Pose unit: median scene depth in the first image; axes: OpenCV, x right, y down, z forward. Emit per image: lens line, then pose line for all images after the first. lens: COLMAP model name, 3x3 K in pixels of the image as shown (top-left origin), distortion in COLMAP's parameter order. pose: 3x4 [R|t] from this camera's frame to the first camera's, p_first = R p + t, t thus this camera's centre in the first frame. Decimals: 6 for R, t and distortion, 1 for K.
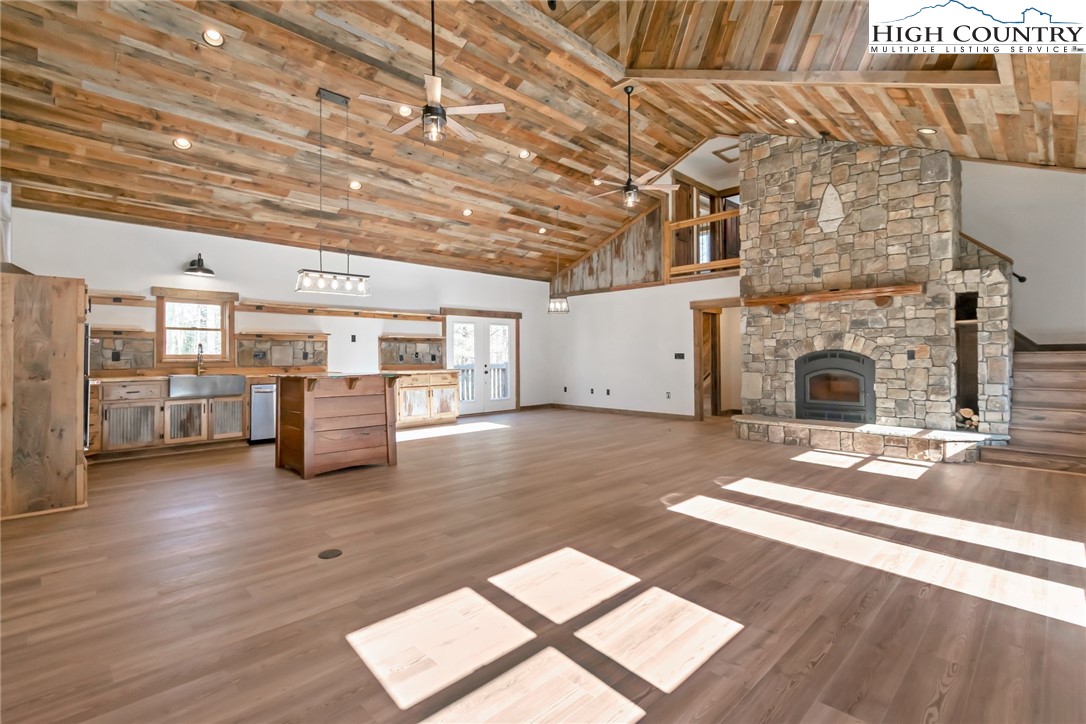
lens RADIAL K [[486.9, 0, 544.9], [0, 486.9, 345.9], [0, 0, 1]] dist [0.000149, -0.000157]
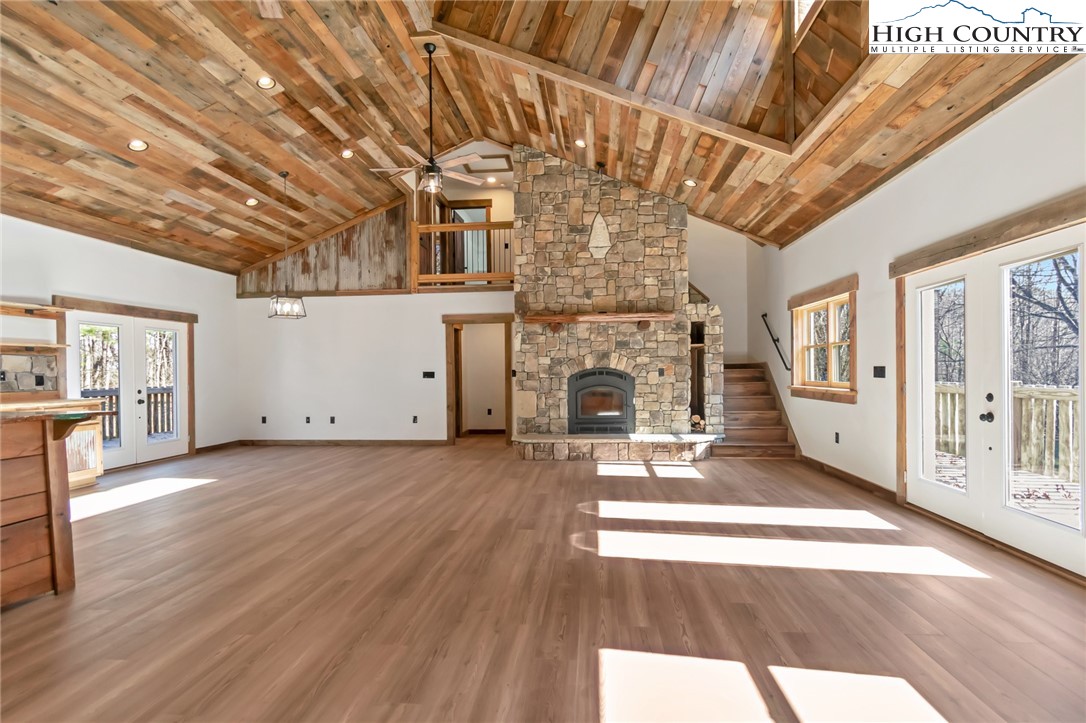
lens RADIAL K [[498.3, 0, 540.0], [0, 498.3, 369.1], [0, 0, 1]] dist [0.000507, -0.000748]
pose [[0.771970, 0.001128, 0.635658, -0.199032], [-0.006453, 0.999961, 0.006062, 0.004705], [-0.635626, -0.008782, 0.771947, 0.216580]]
